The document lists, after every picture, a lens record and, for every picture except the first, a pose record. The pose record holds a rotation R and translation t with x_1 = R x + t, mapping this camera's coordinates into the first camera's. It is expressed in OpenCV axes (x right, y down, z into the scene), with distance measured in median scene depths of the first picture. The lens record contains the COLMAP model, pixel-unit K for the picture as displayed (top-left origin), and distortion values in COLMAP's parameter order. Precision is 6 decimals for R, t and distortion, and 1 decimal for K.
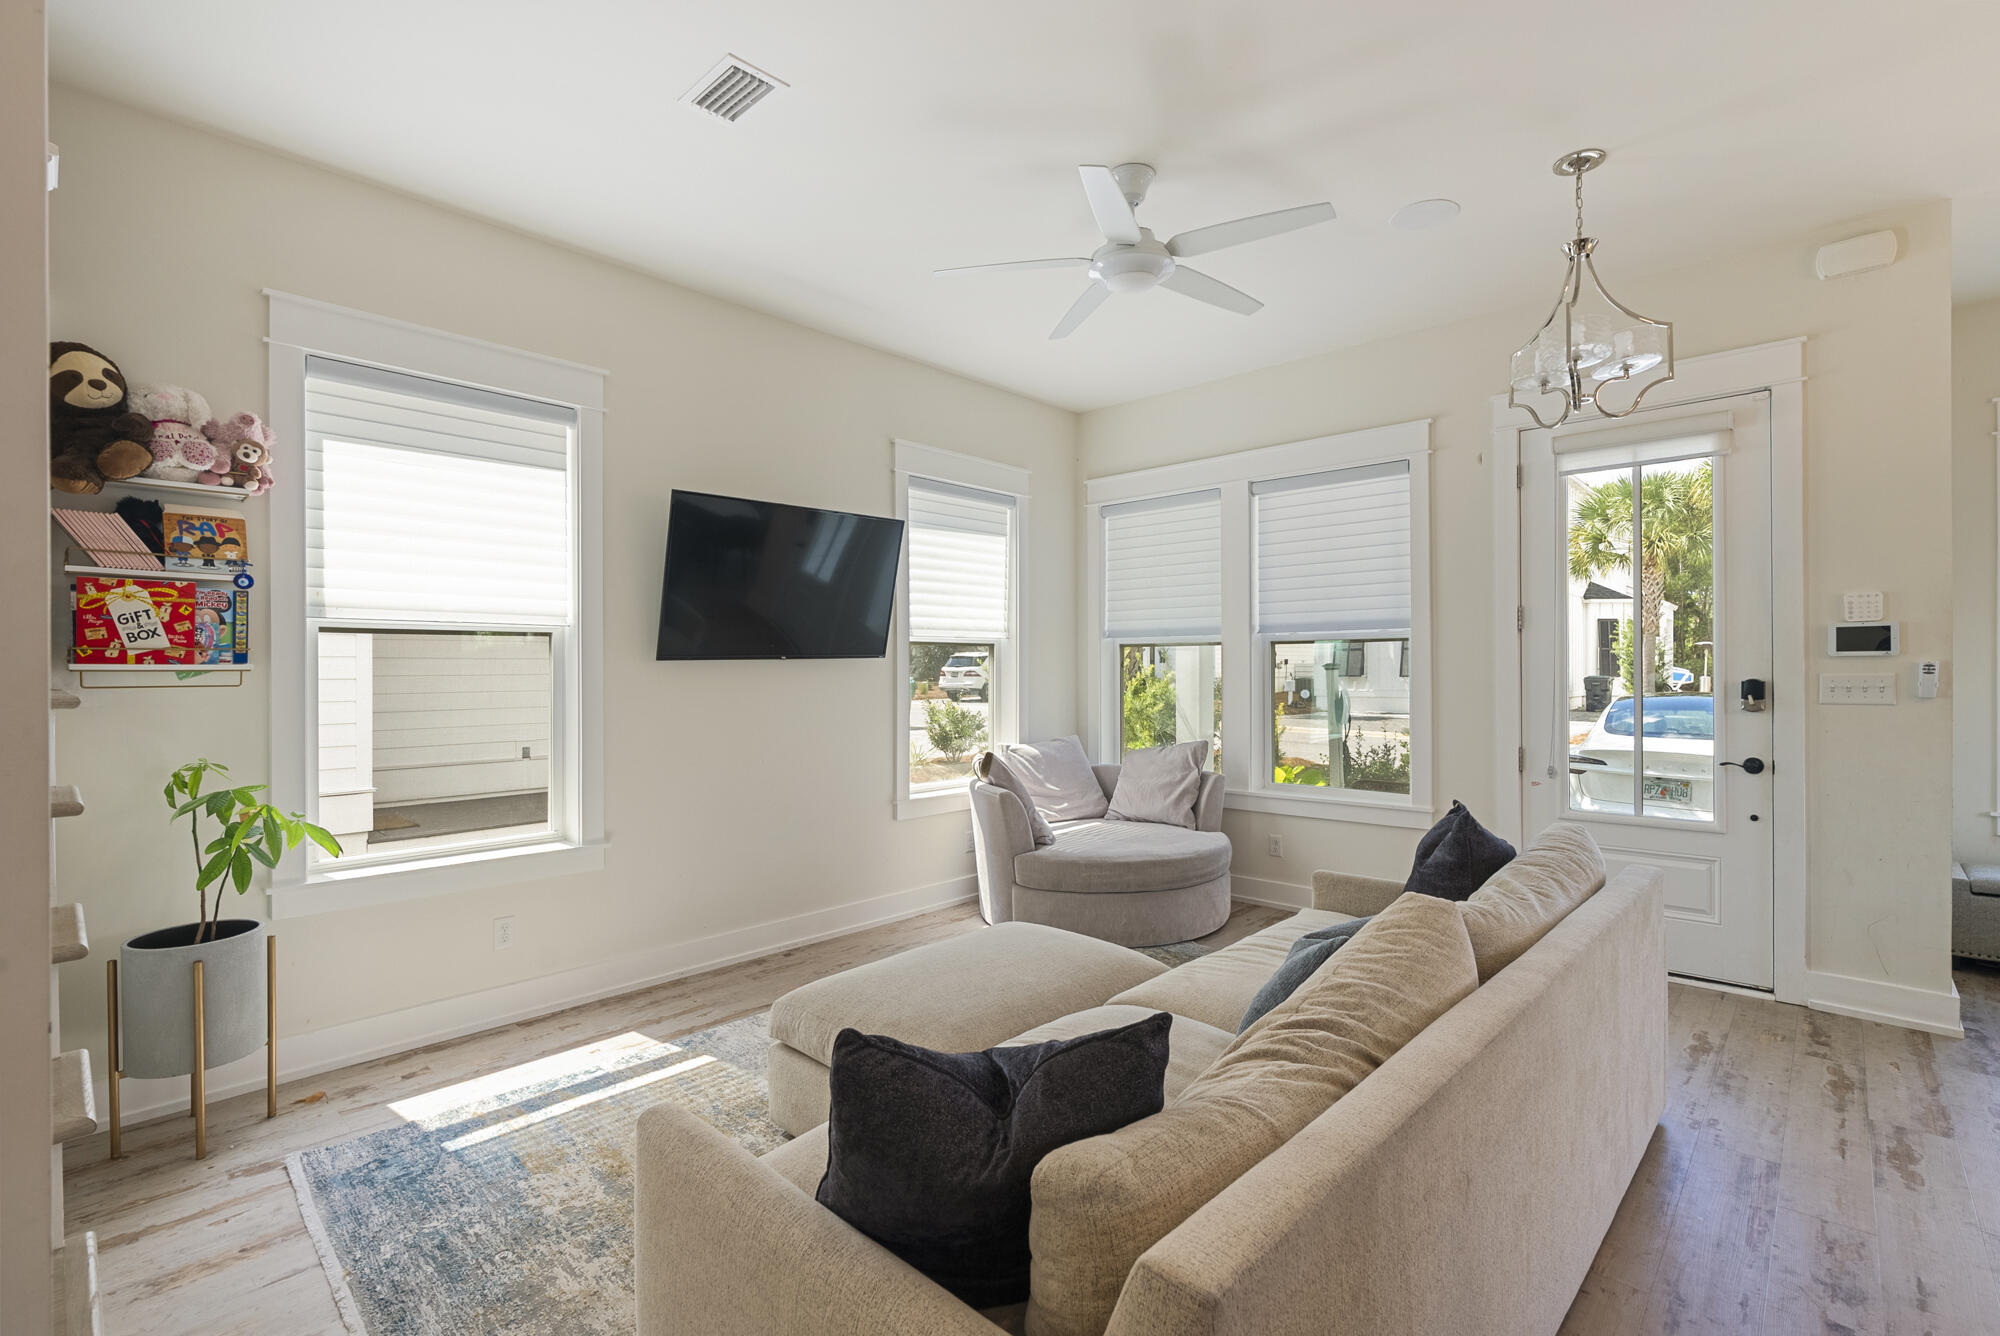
lens RADIAL K [[906.1, 0, 1009.1], [0, 906.1, 670.1], [0, 0, 1]] dist [-0.017173, 0.006584]
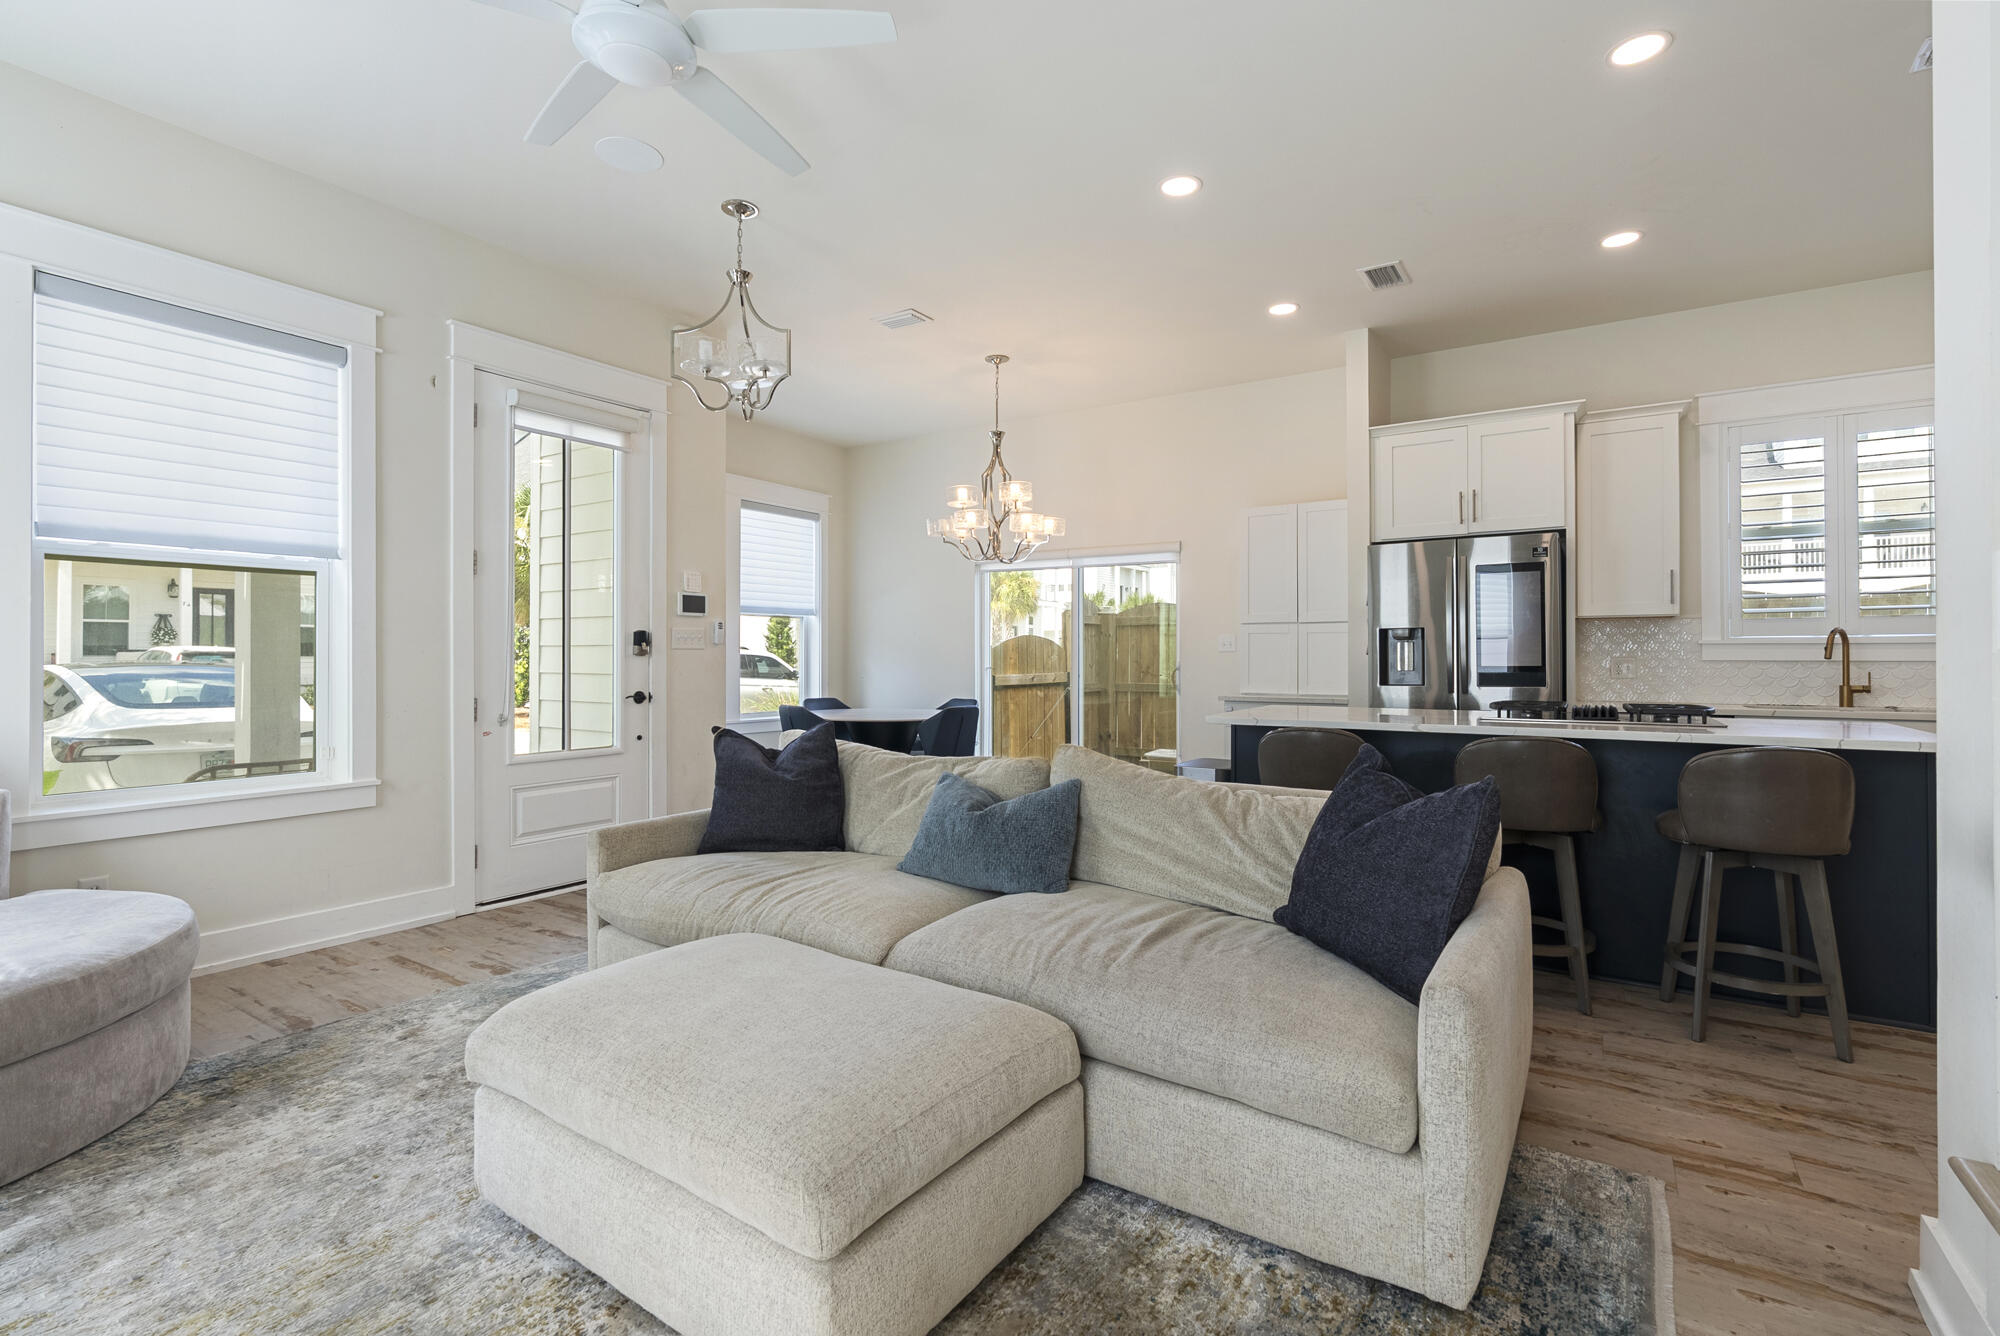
lens RADIAL K [[922.7, 0, 991.3], [0, 922.7, 653.1], [0, 0, 1]] dist [-0.000294, 0.000350]
pose [[-0.171164, 0.007002, 0.985218, -0.600866], [0.000505, 0.999975, -0.007019, 0.054593], [-0.985242, -0.000703, -0.171163, 0.763677]]
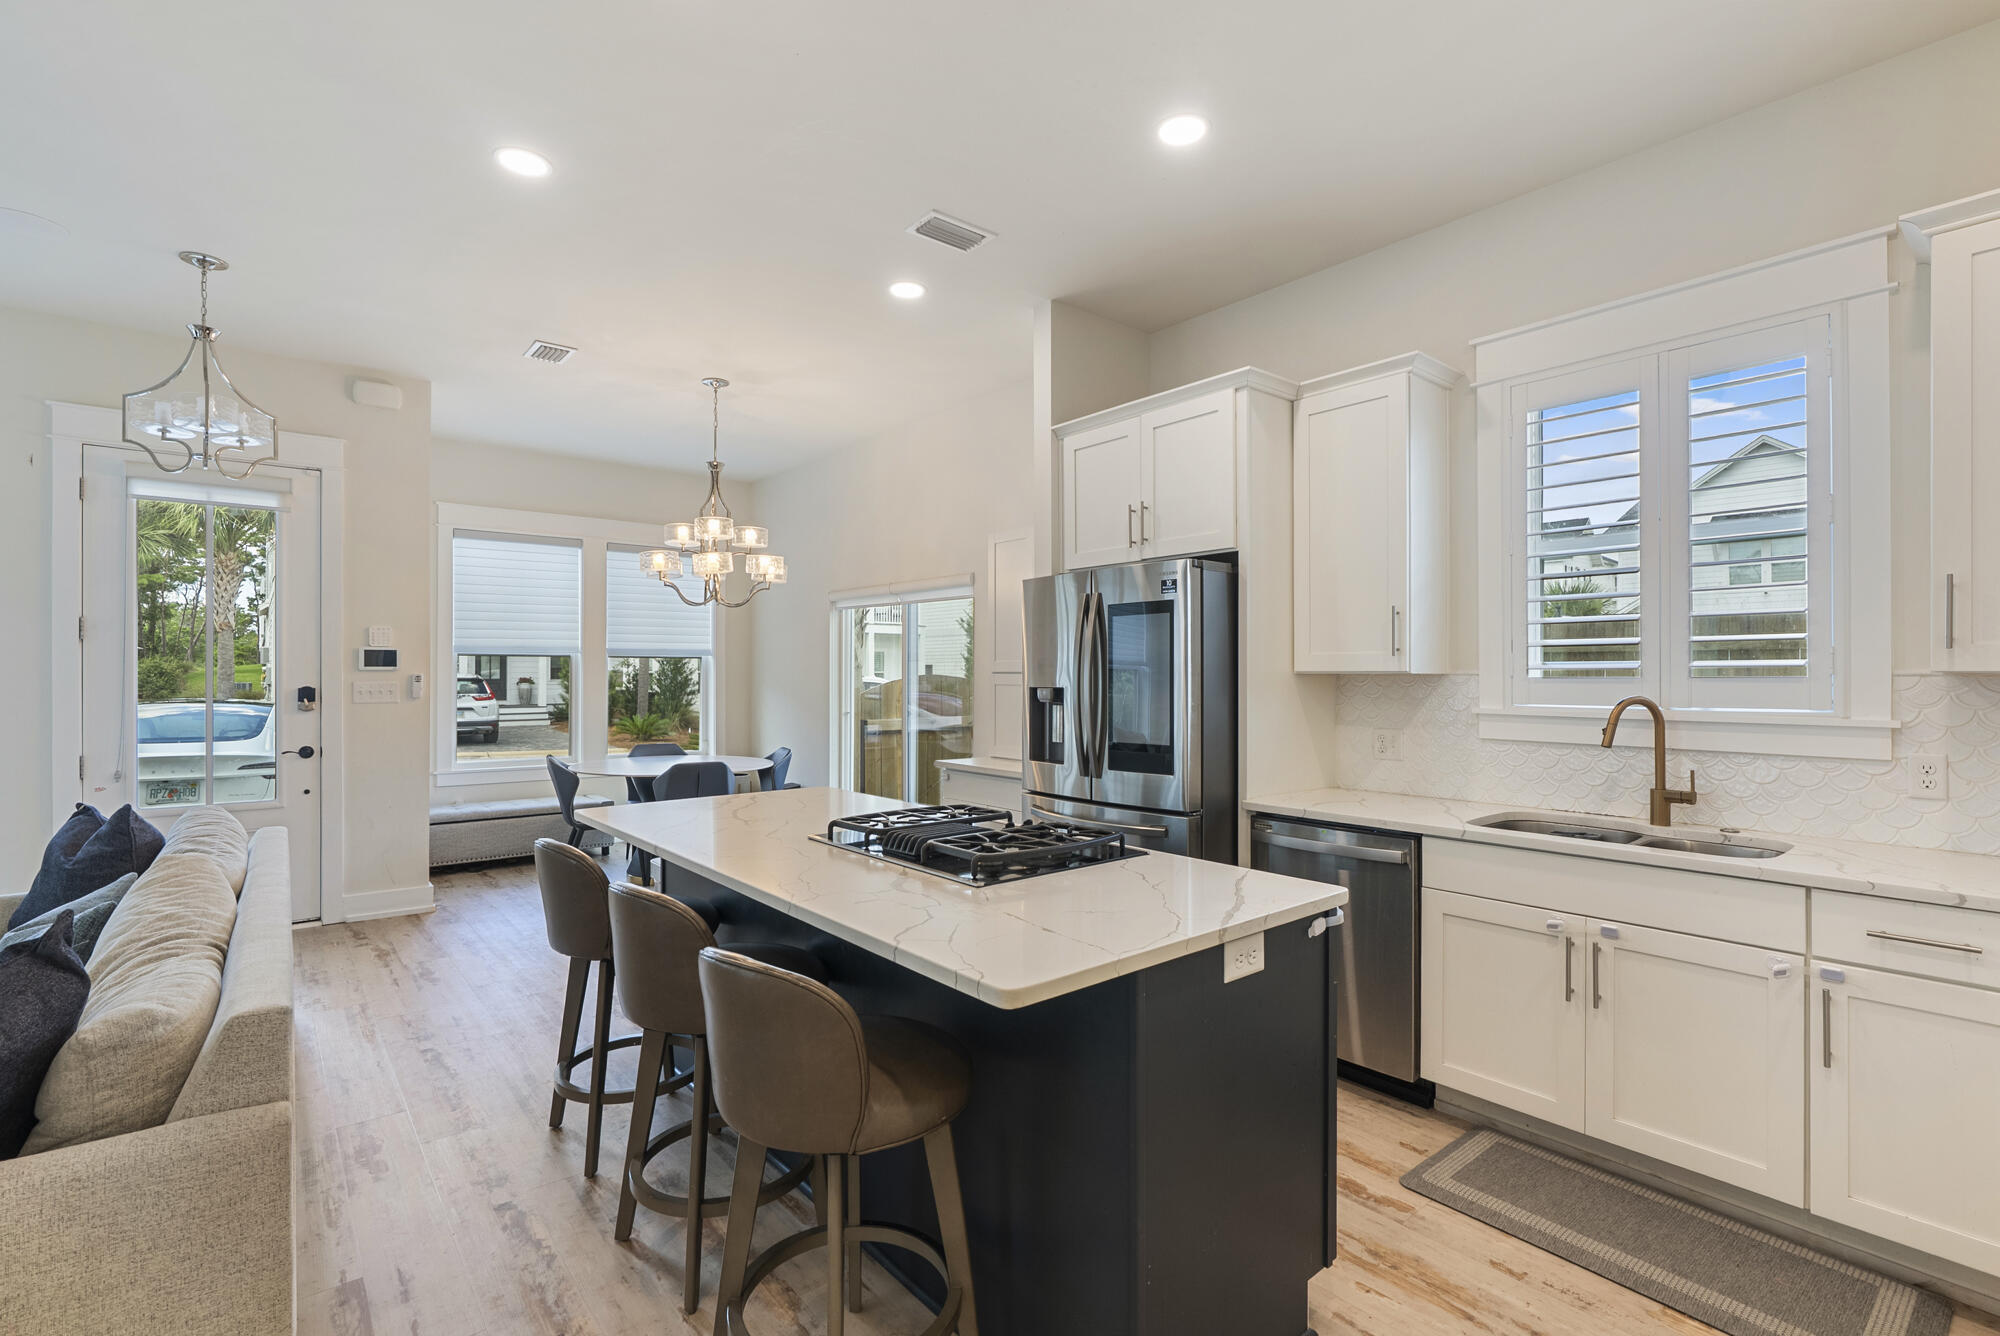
lens RADIAL K [[906.1, 0, 1009.1], [0, 906.1, 670.1], [0, 0, 1]] dist [-0.017173, 0.006584]
pose [[0.122416, 0.007130, 0.992453, -0.372282], [-0.001284, 0.999974, -0.007025, -0.006488], [-0.992478, -0.000415, 0.122422, -0.194110]]
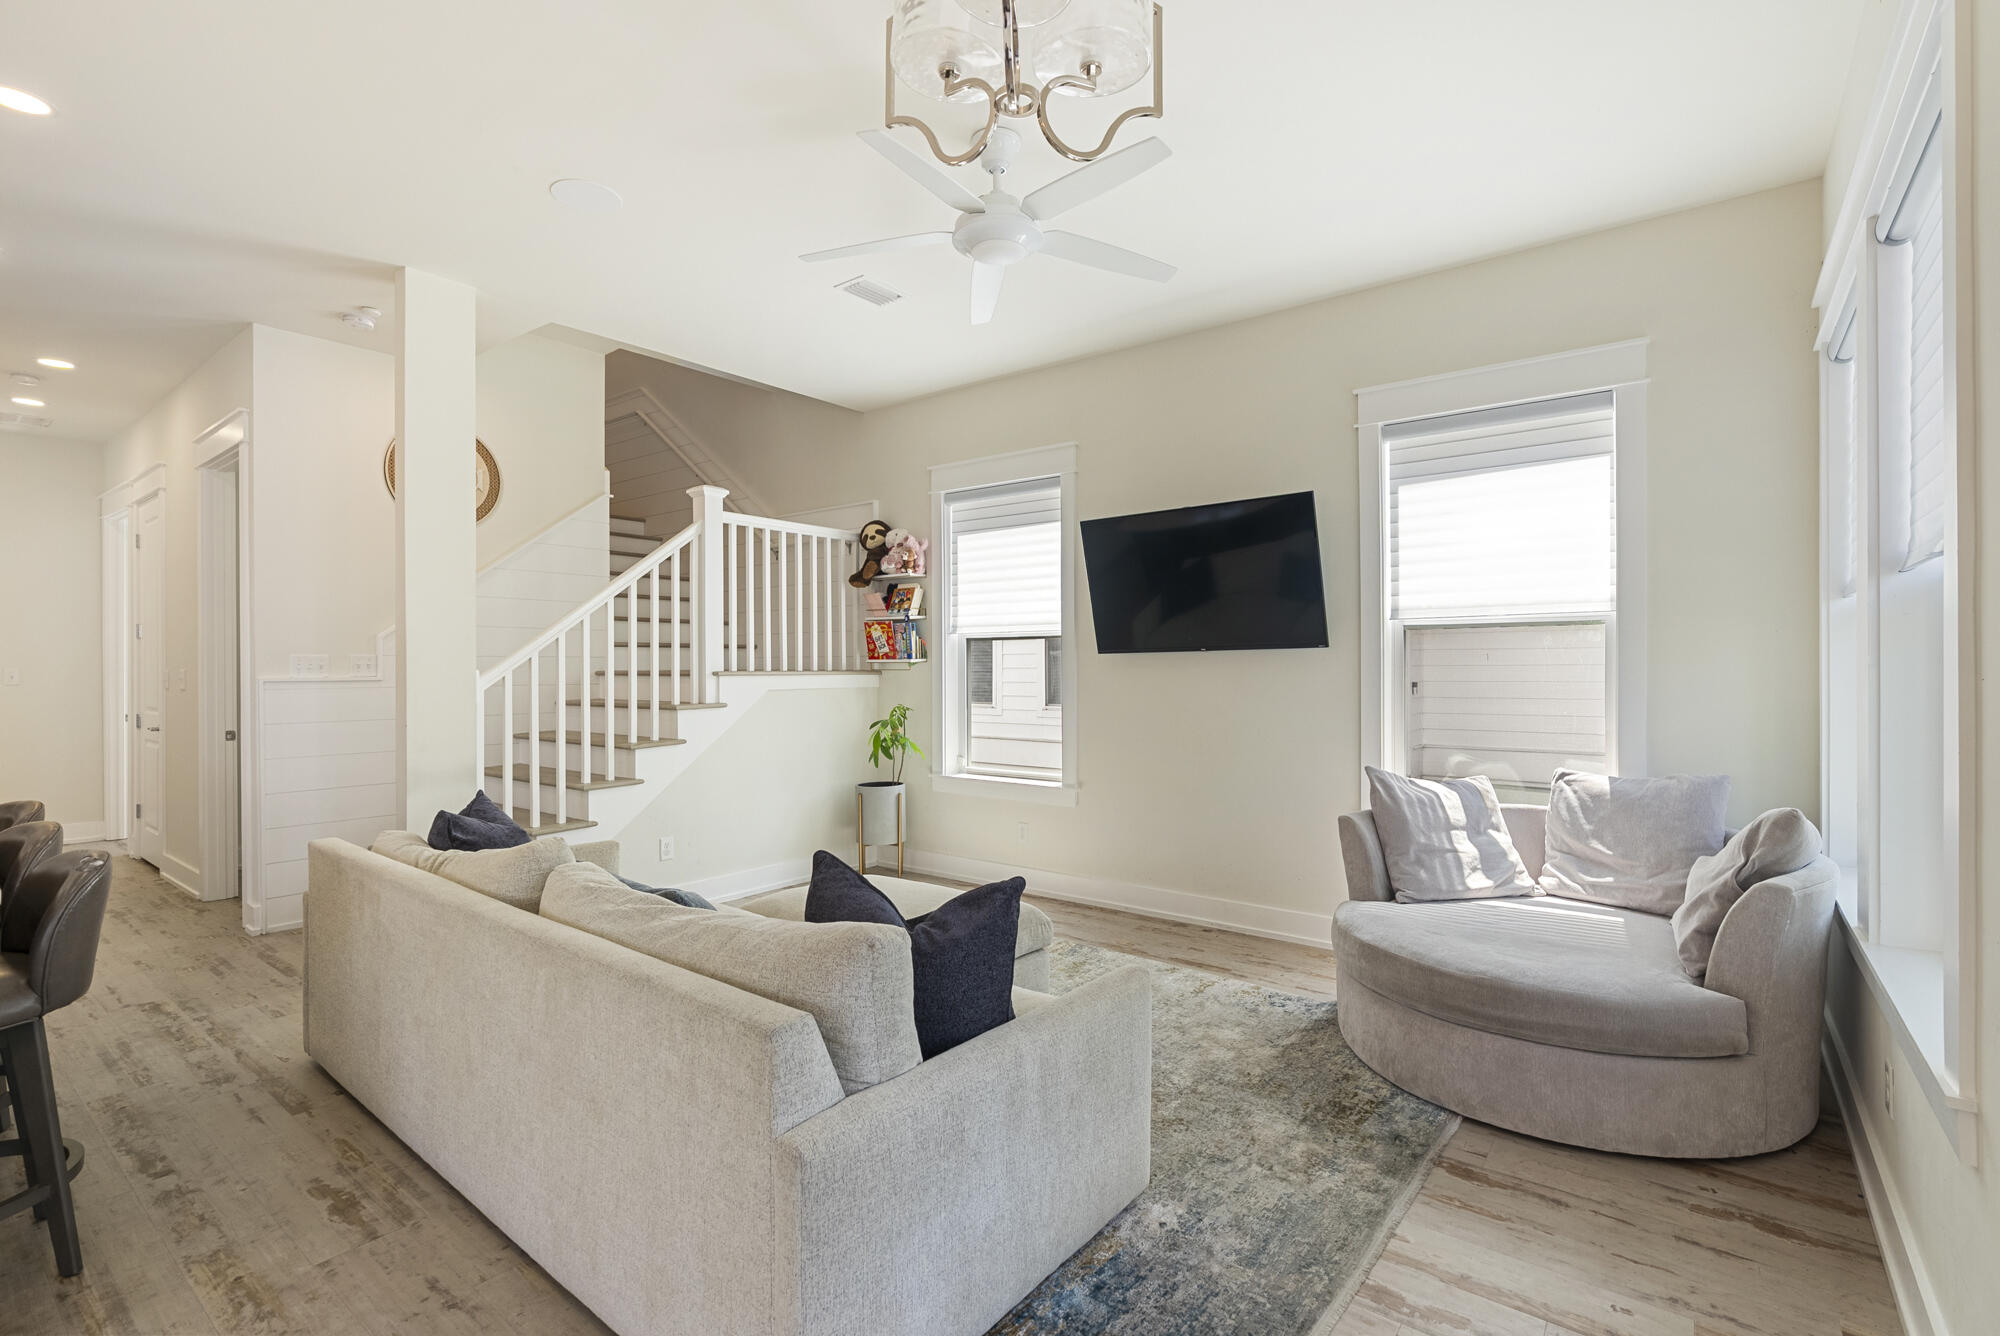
lens RADIAL K [[906.1, 0, 1009.1], [0, 906.1, 670.1], [0, 0, 1]] dist [-0.017173, 0.006584]
pose [[0.111442, 0.020417, -0.993561, 1.083804], [0.005135, 0.999764, 0.021121, -0.022678], [0.993758, -0.007455, 0.111311, 0.899476]]
